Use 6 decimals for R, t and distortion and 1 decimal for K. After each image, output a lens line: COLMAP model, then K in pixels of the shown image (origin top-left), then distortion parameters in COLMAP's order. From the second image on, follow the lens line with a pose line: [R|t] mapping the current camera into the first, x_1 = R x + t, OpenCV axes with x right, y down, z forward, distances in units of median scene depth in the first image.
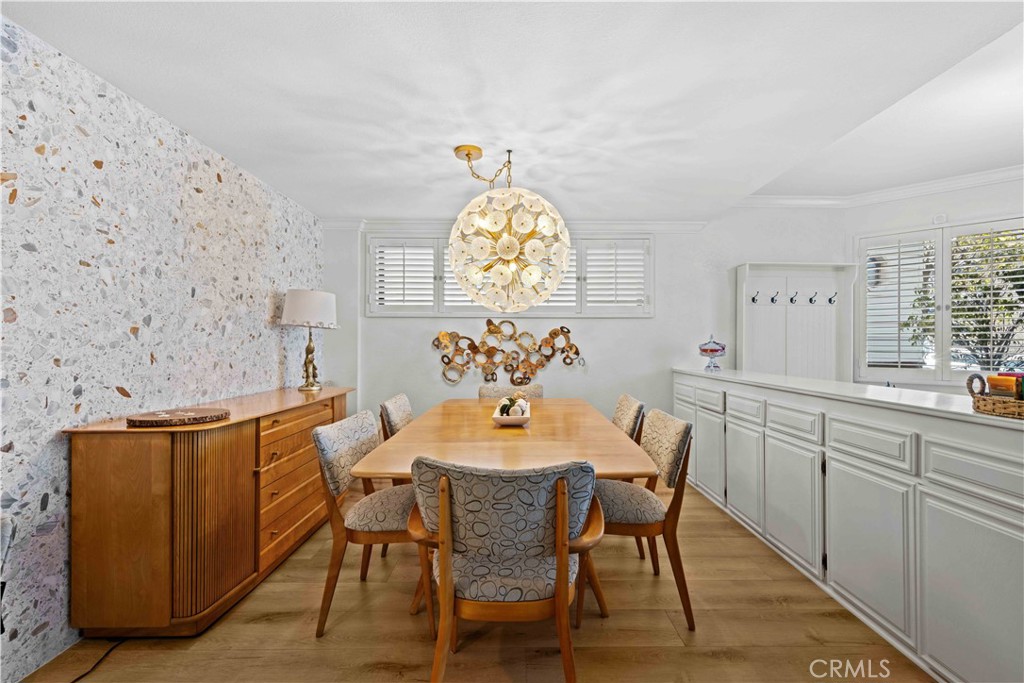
lens RADIAL K [[455.4, 0, 514.4], [0, 455.4, 343.1], [0, 0, 1]] dist [0.009059, -0.000971]
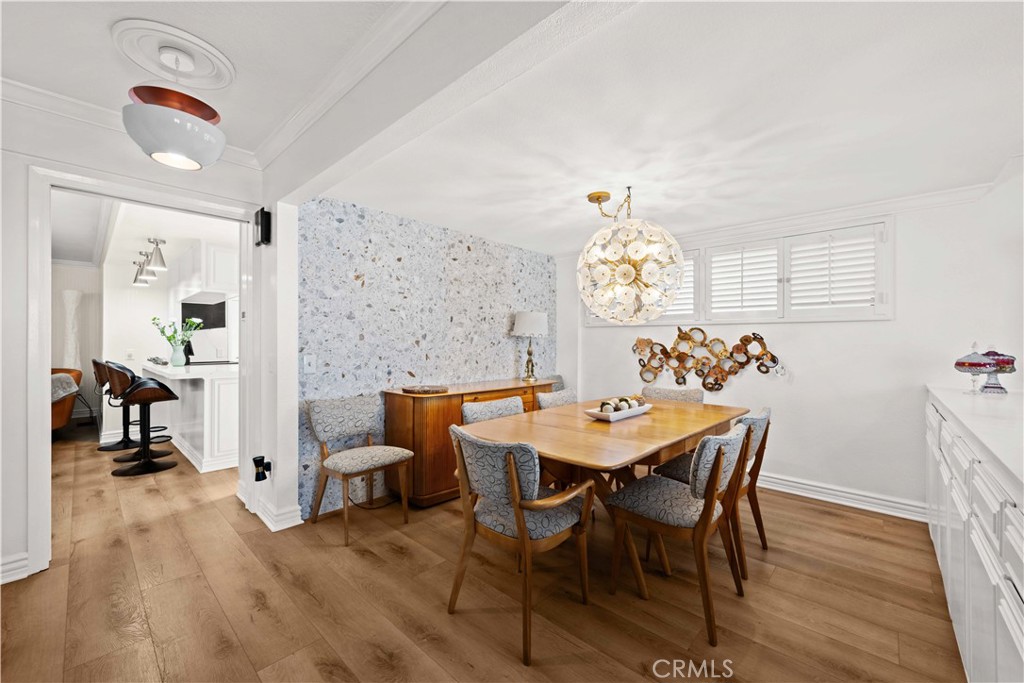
lens RADIAL K [[404.1, 0, 510.5], [0, 404.1, 341.0], [0, 0, 1]] dist [0.004309, -0.000344]
pose [[0.726869, 0.001672, -0.686774, 0.479224], [-0.002880, 0.999996, -0.000614, -0.025906], [0.686770, 0.002424, 0.726871, 0.039145]]
